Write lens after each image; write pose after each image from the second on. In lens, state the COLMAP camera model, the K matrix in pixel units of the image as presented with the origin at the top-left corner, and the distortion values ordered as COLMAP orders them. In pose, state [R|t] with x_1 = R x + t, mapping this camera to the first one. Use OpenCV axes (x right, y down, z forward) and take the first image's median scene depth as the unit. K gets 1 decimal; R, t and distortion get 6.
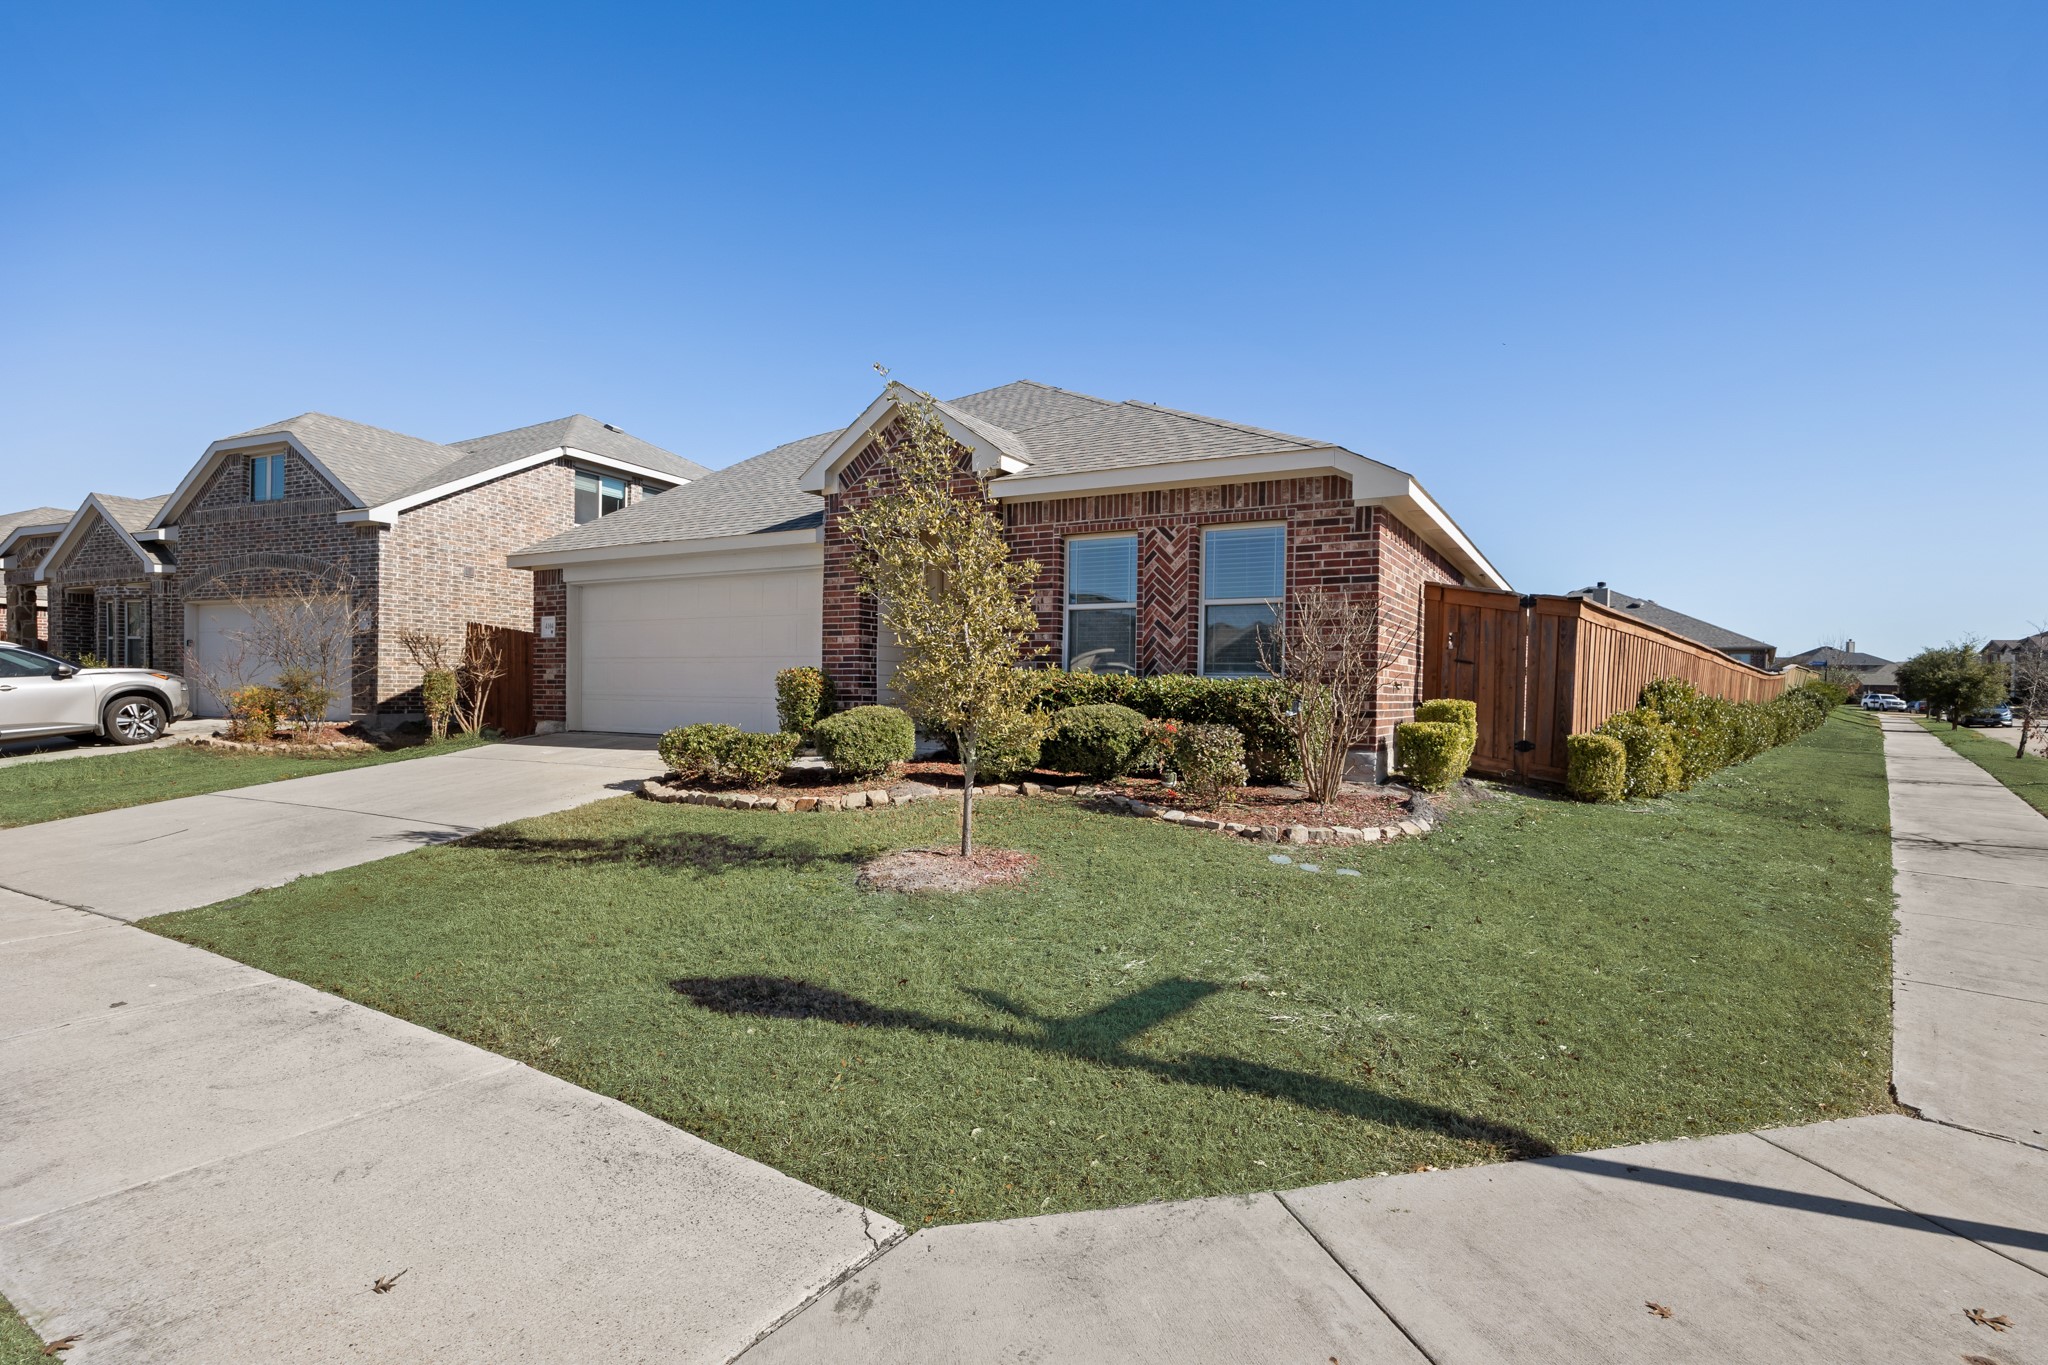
lens RADIAL K [[1052.3, 0, 1023.6], [0, 1052.3, 695.0], [0, 0, 1]] dist [0.005158, 0.000111]
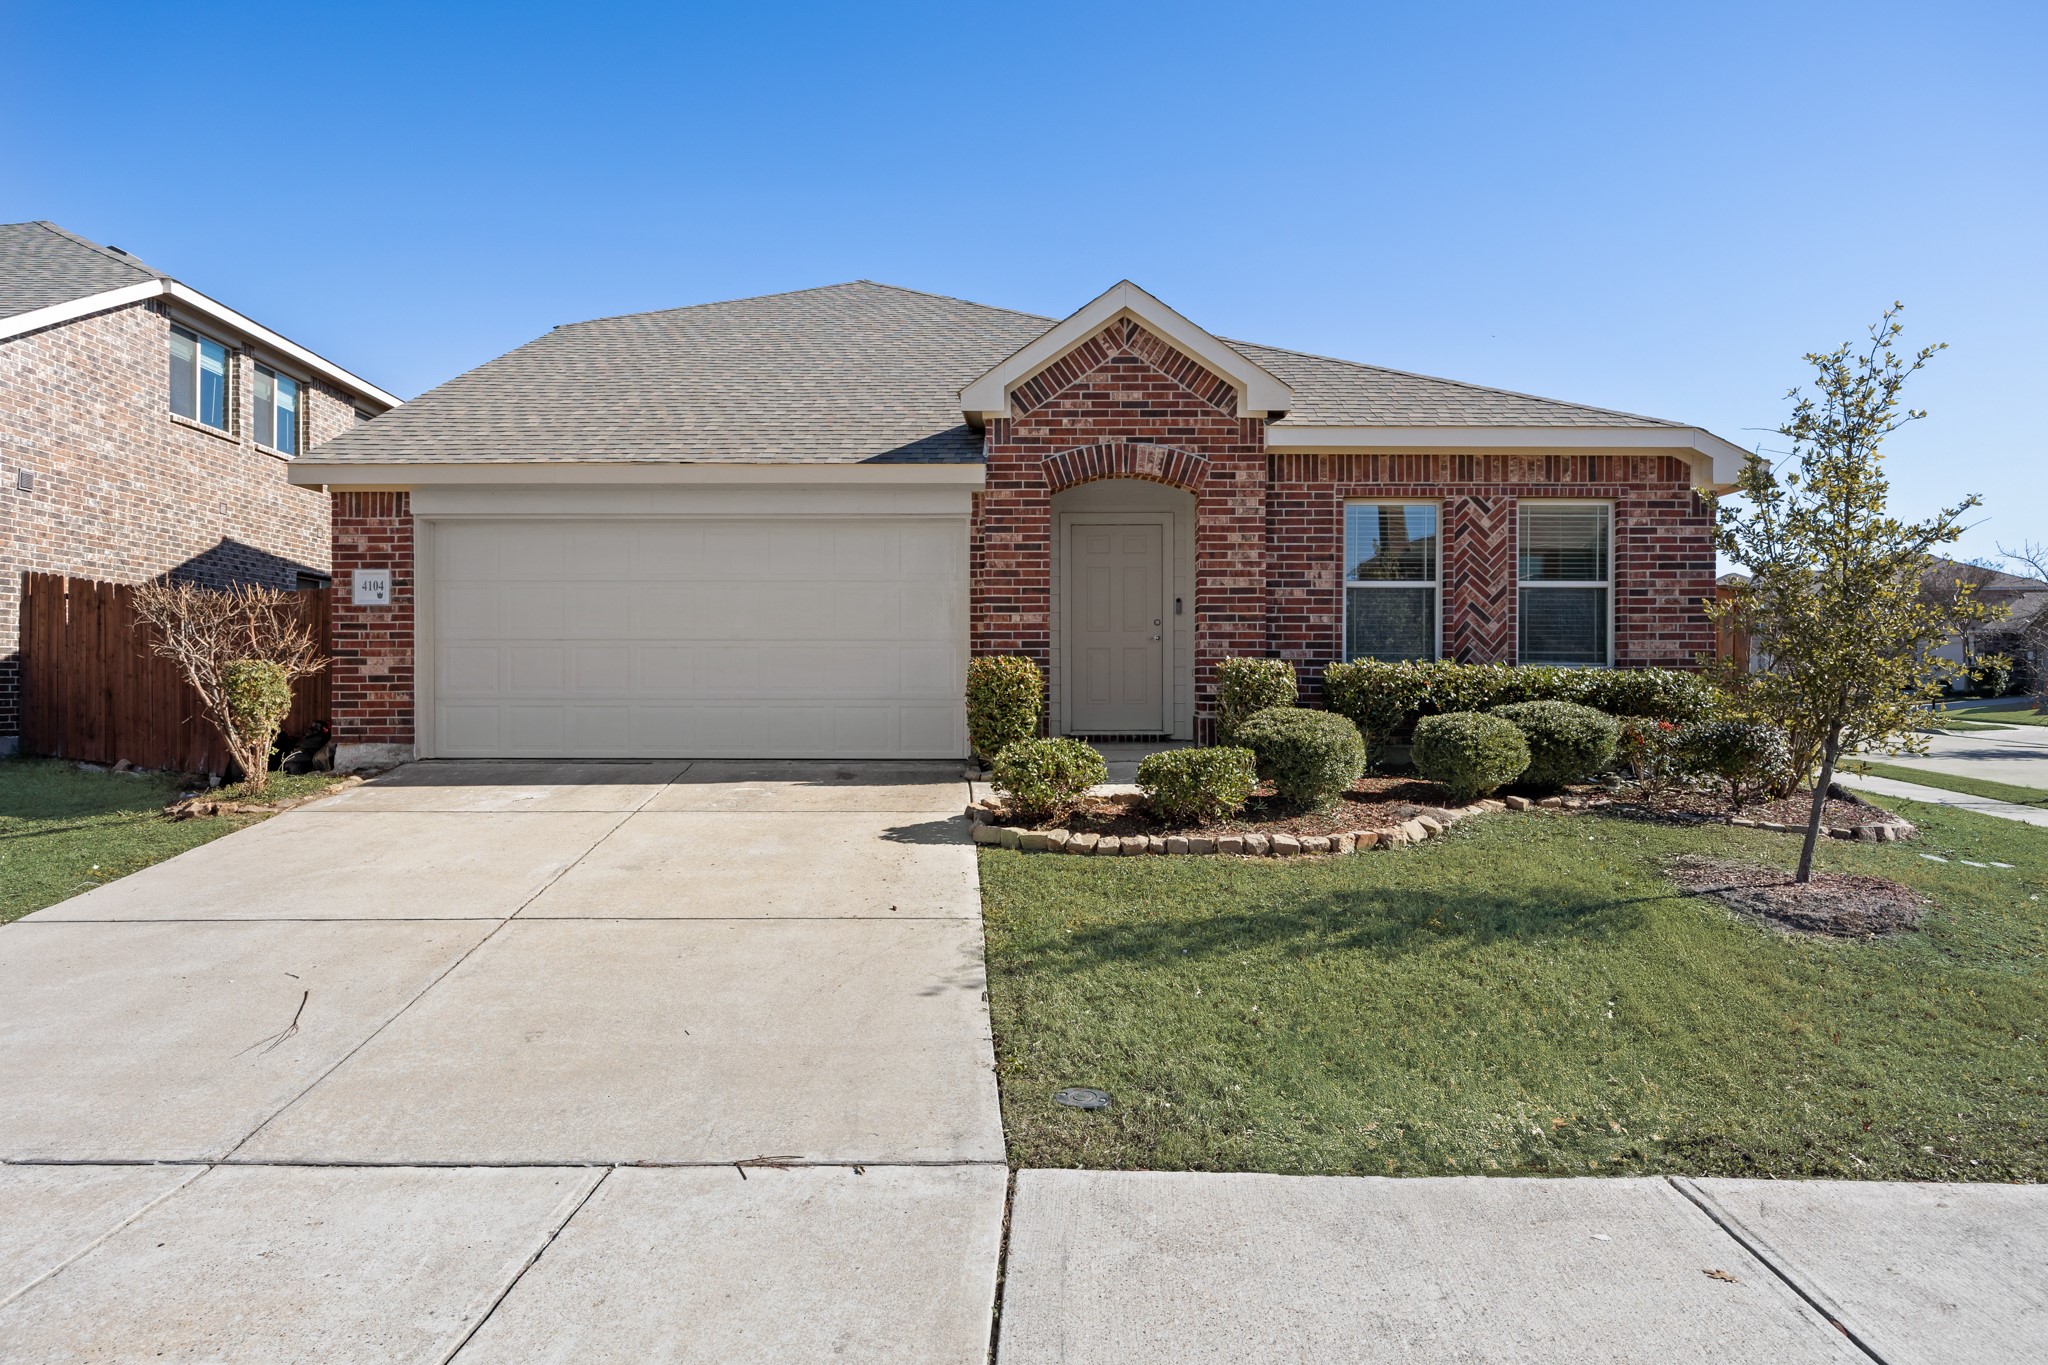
lens RADIAL K [[1240.4, 0, 1026.8], [0, 1240.4, 667.9], [0, 0, 1]] dist [0.003793, 0.000363]
pose [[0.862310, -0.005365, 0.506353, -0.714282], [0.011478, 0.999894, -0.008954, -0.012019], [-0.506251, 0.013533, 0.862280, 0.298599]]
